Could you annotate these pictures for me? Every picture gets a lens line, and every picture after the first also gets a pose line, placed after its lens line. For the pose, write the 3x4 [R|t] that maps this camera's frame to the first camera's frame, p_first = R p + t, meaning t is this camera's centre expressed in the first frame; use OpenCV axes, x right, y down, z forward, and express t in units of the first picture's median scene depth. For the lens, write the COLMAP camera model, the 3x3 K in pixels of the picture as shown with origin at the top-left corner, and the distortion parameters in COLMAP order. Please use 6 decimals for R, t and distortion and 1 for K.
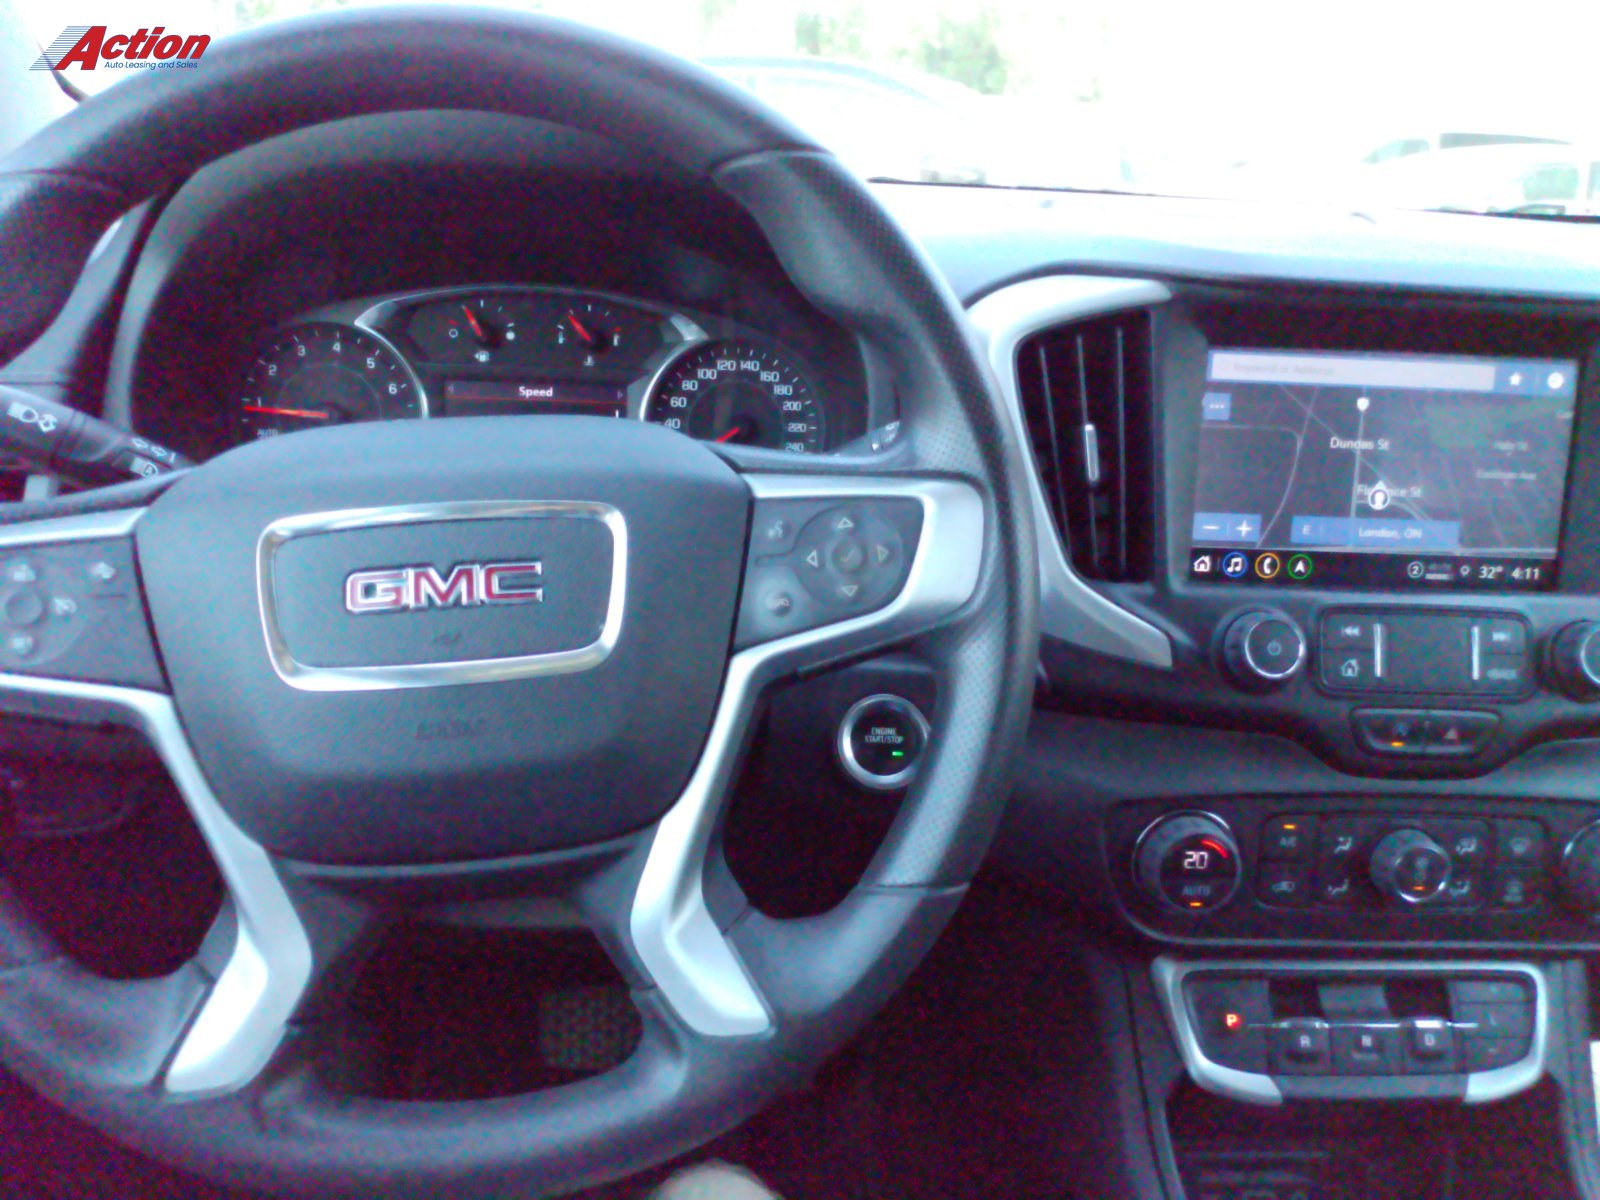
lens RADIAL K [[1247.9, 0, 814.9], [0, 1247.9, 597.4], [0, 0, 1]] dist [-0.003790, -0.000636]
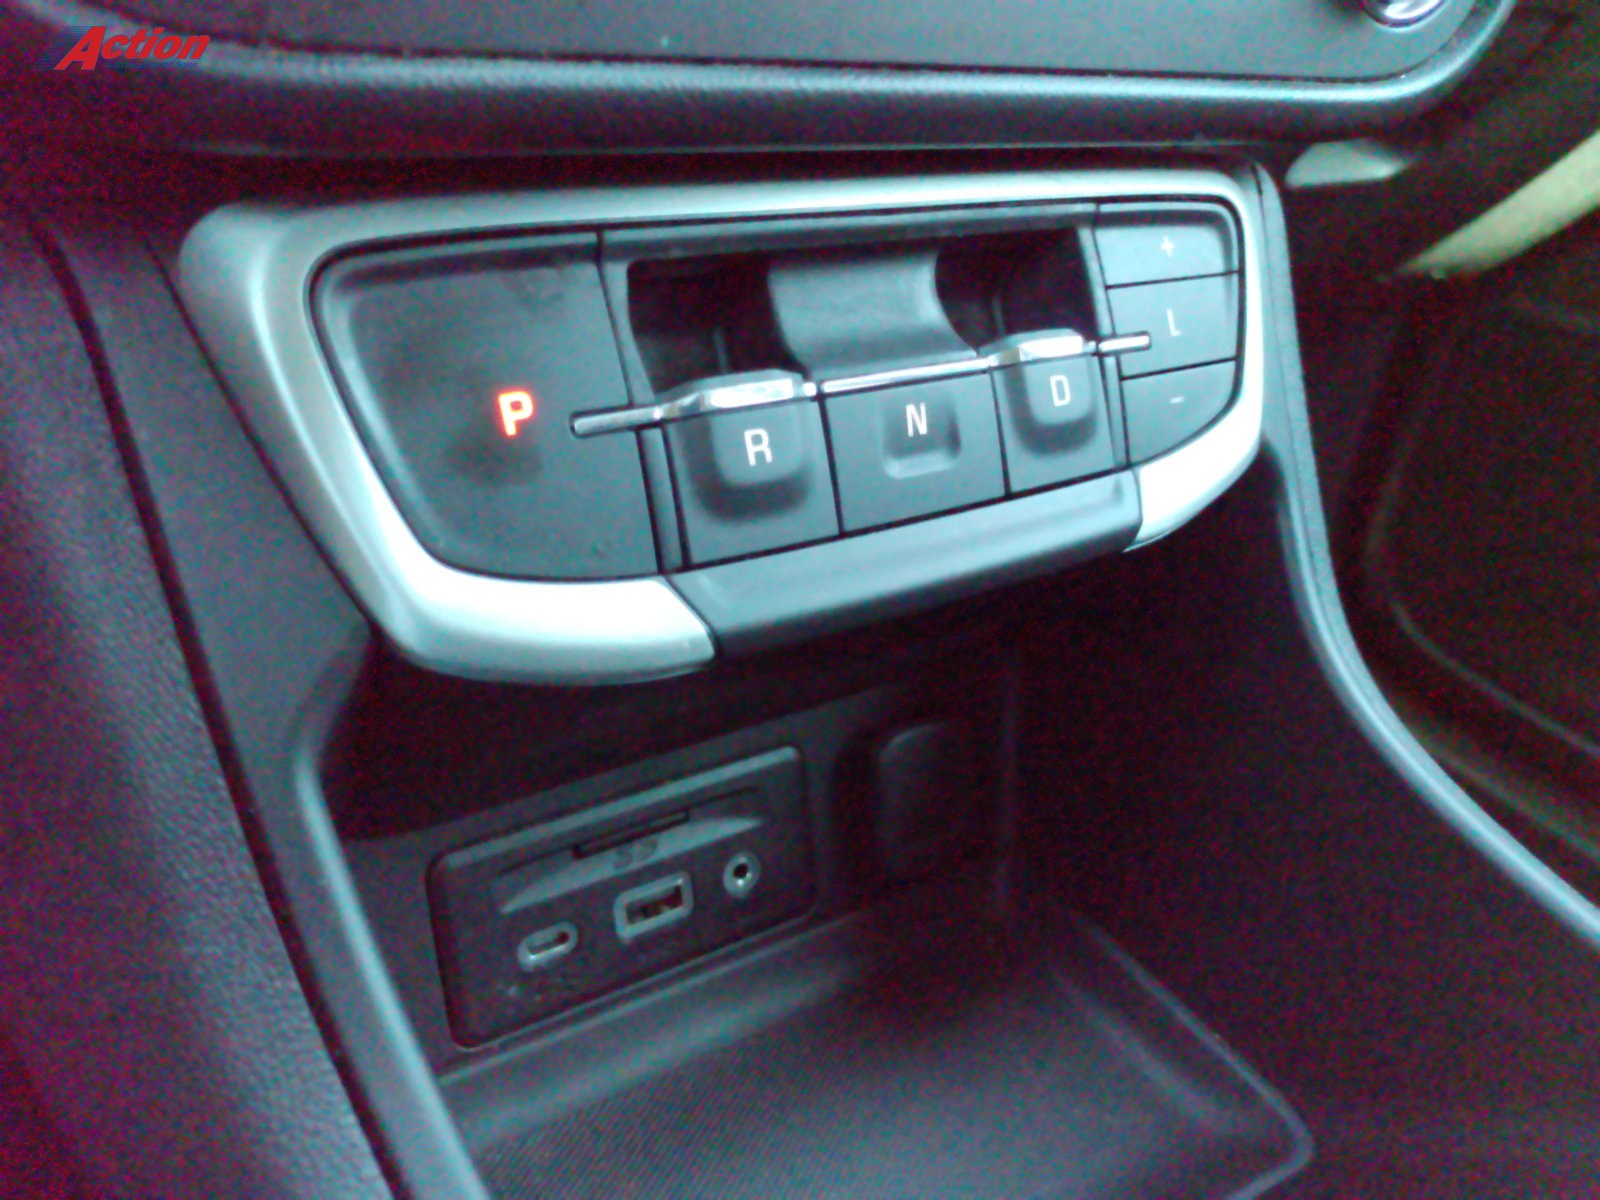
lens RADIAL K [[1339.8, 0, 800.0], [0, 1339.8, 605.5], [0, 0, 1]] dist [-0.004425, -0.006861]
pose [[0.843857, -0.215954, 0.491191, 0.240909], [0.074089, 0.953559, 0.291953, 0.307594], [-0.531428, -0.209975, 0.820667, 0.740497]]
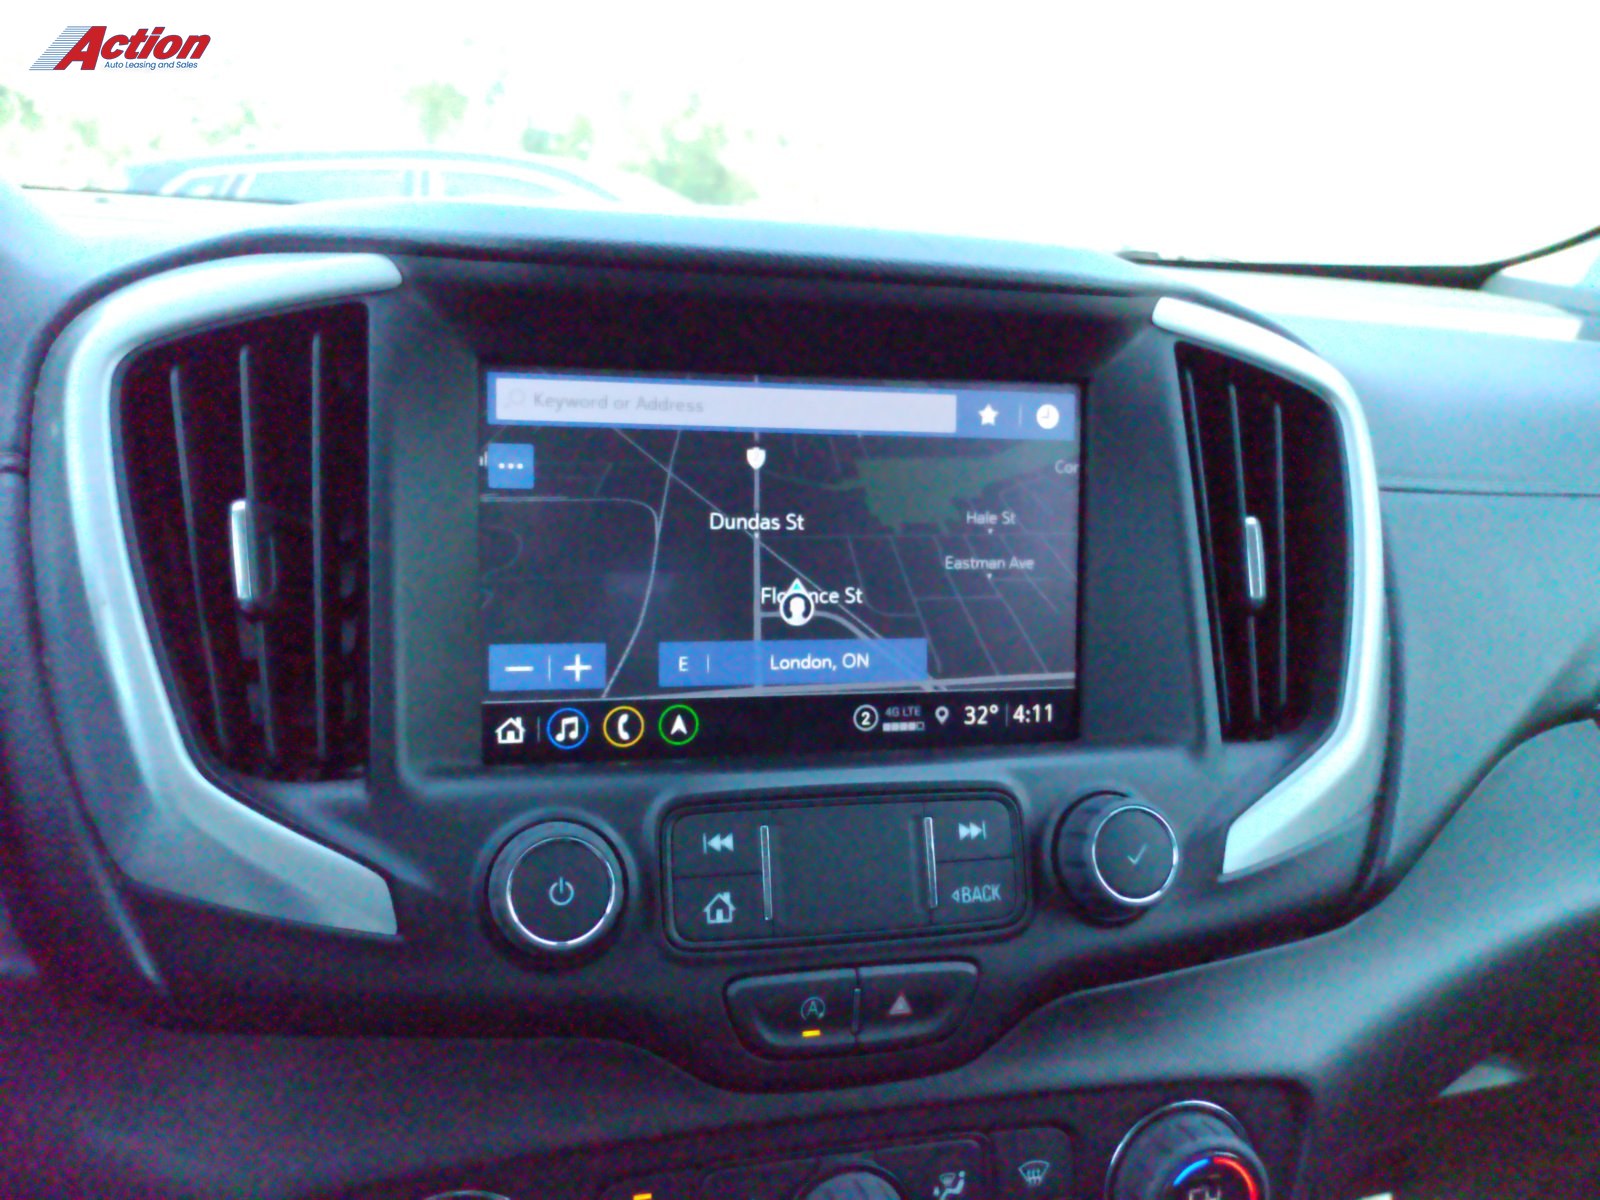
lens RADIAL K [[1247.9, 0, 814.9], [0, 1247.9, 597.4], [0, 0, 1]] dist [-0.003790, -0.000636]
pose [[0.979877, -0.040584, 0.195434, 0.351926], [0.056568, 0.995432, -0.076911, -0.037528], [-0.191420, 0.086419, 0.977696, 0.402667]]
